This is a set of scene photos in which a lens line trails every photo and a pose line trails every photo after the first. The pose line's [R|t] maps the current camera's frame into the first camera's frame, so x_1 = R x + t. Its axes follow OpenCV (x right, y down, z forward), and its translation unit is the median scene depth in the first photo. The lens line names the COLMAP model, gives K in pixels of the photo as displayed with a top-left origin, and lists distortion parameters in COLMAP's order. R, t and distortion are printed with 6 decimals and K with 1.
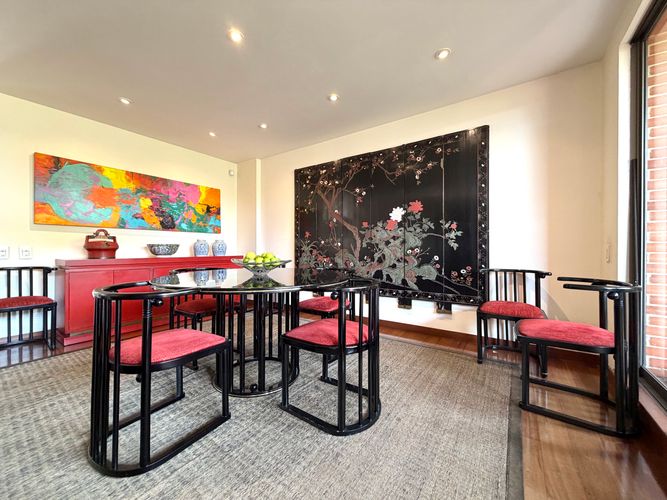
lens RADIAL K [[263.2, 0, 333.0], [0, 263.2, 247.8], [0, 0, 1]] dist [-0.001821, 0.000150]
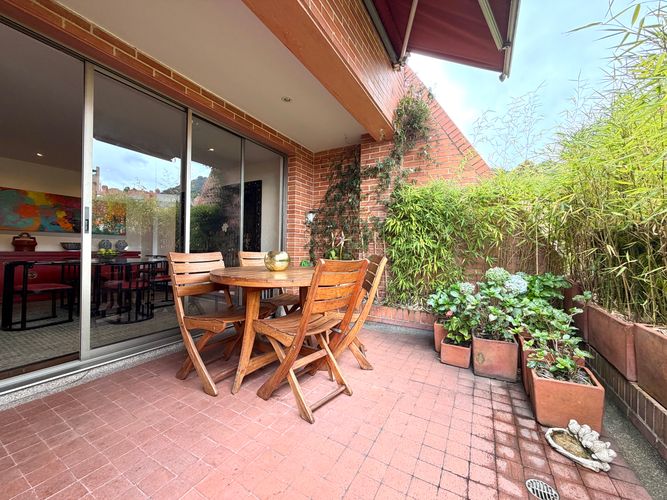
lens RADIAL K [[263.2, 0, 334.1], [0, 263.2, 249.1], [0, 0, 1]] dist [-0.001821, 0.000150]
pose [[0.995595, 0.014313, 0.092662, 0.756154], [-0.014770, 0.999882, 0.004251, -0.005900], [-0.092591, -0.005601, 0.995689, -0.679847]]
